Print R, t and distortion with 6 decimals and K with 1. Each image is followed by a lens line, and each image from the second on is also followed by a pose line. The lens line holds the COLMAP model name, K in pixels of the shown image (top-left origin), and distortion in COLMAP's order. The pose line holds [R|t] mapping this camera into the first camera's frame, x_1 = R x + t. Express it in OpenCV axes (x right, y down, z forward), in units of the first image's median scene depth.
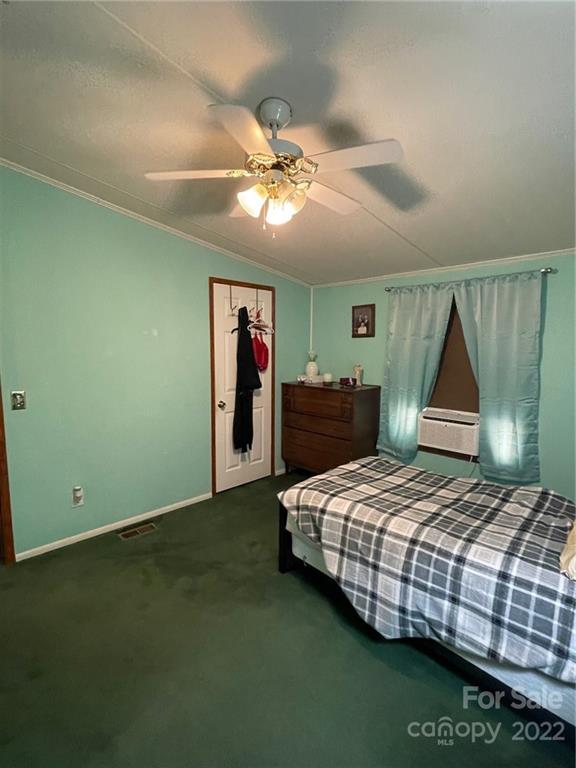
lens RADIAL K [[362.6, 0, 287.1], [0, 362.6, 385.5], [0, 0, 1]] dist [-0.011264, 0.003919]
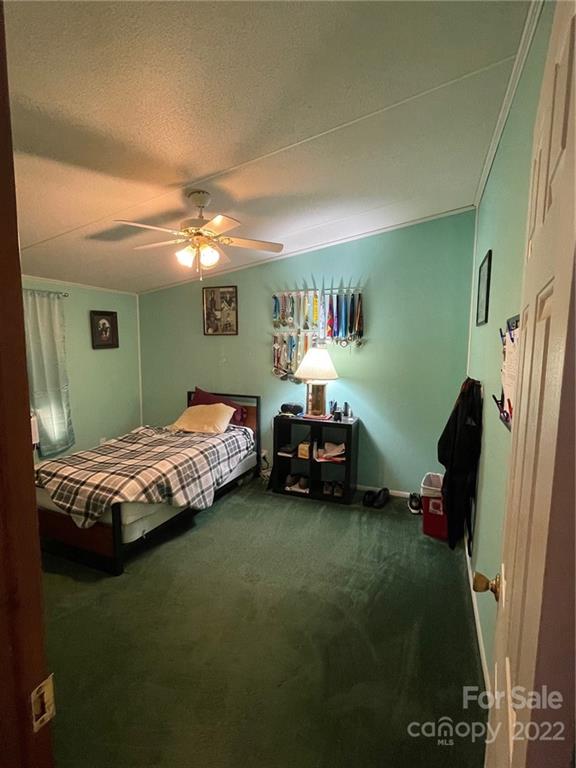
lens RADIAL K [[362.6, 0, 287.6], [0, 362.6, 383.0], [0, 0, 1]] dist [-0.011264, 0.003919]
pose [[-0.386903, -0.111652, 0.915336, -1.061049], [0.095549, 0.982445, 0.160225, -0.131648], [-0.917157, 0.149451, -0.369443, 0.855846]]
